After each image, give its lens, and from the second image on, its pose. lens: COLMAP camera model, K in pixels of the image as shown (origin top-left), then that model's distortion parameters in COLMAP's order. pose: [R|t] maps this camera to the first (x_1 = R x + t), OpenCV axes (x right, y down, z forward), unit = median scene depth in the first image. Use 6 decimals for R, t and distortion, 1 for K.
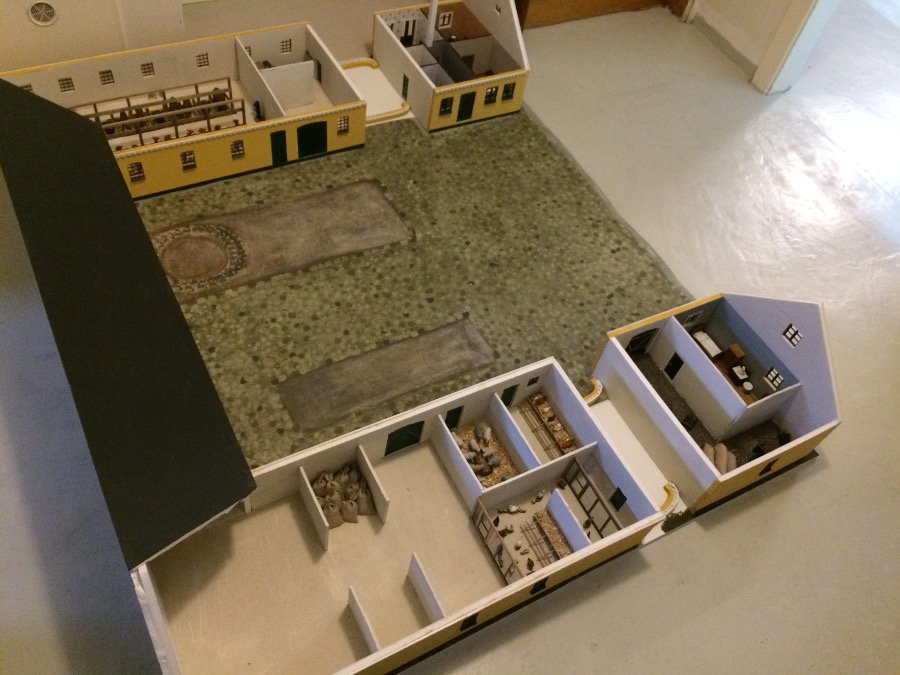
lens RADIAL K [[779.5, 0, 449.0], [0, 779.5, 322.5], [0, 0, 1]] dist [0.066937, -0.110699]
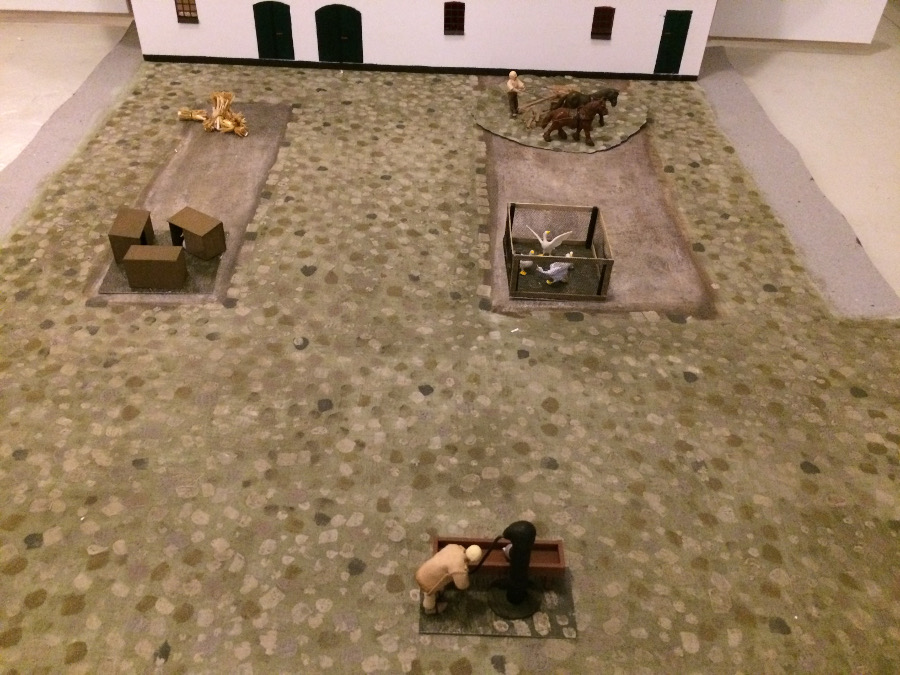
lens RADIAL K [[778.7, 0, 447.9], [0, 778.7, 329.4], [0, 0, 1]] dist [0.074562, -0.133392]
pose [[-0.470632, 0.434944, -0.767678, 0.291864], [-0.754507, 0.252661, 0.605708, -0.345369], [0.457411, 0.864284, 0.209258, 0.944820]]
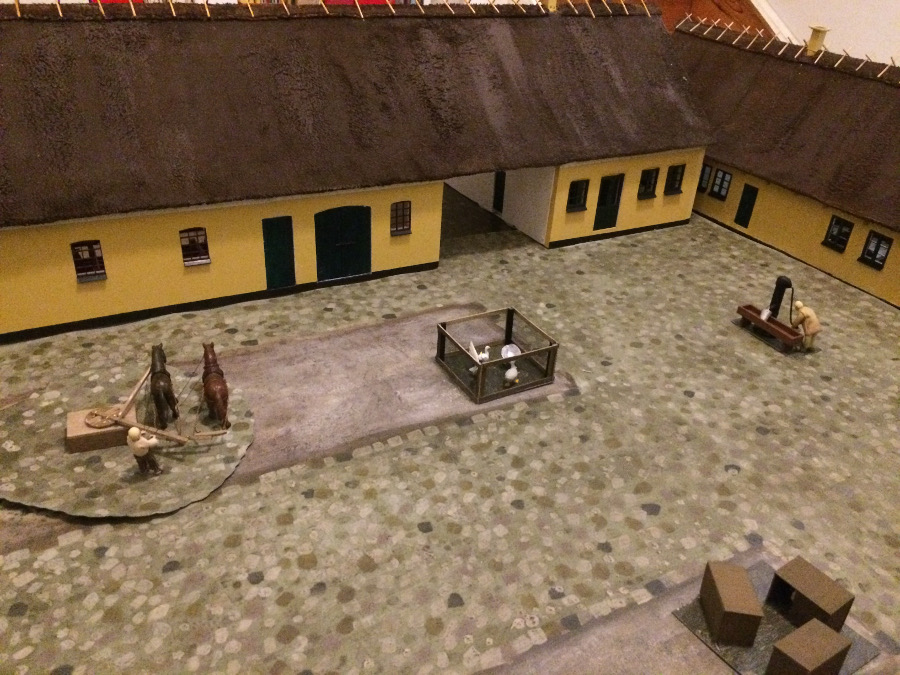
lens RADIAL K [[777.4, 0, 449.6], [0, 777.4, 316.1], [0, 0, 1]] dist [0.066789, -0.093893]
pose [[0.996668, -0.076321, -0.028762, -0.105348], [0.058828, 0.916950, -0.394641, 0.032048], [0.056493, 0.391634, 0.918385, 0.571119]]
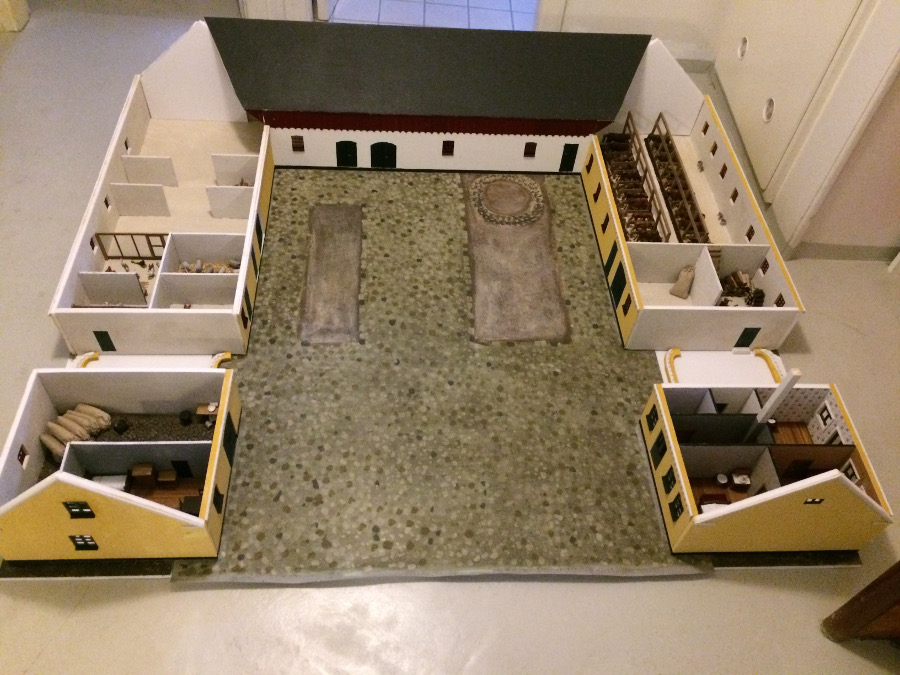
lens RADIAL K [[778.7, 0, 447.9], [0, 778.7, 329.4], [0, 0, 1]] dist [0.074562, -0.133392]
pose [[-0.416354, 0.581802, -0.698682, 0.636263], [-0.791198, 0.146754, 0.593691, -0.662550], [0.447945, 0.799981, 0.399218, 0.620179]]
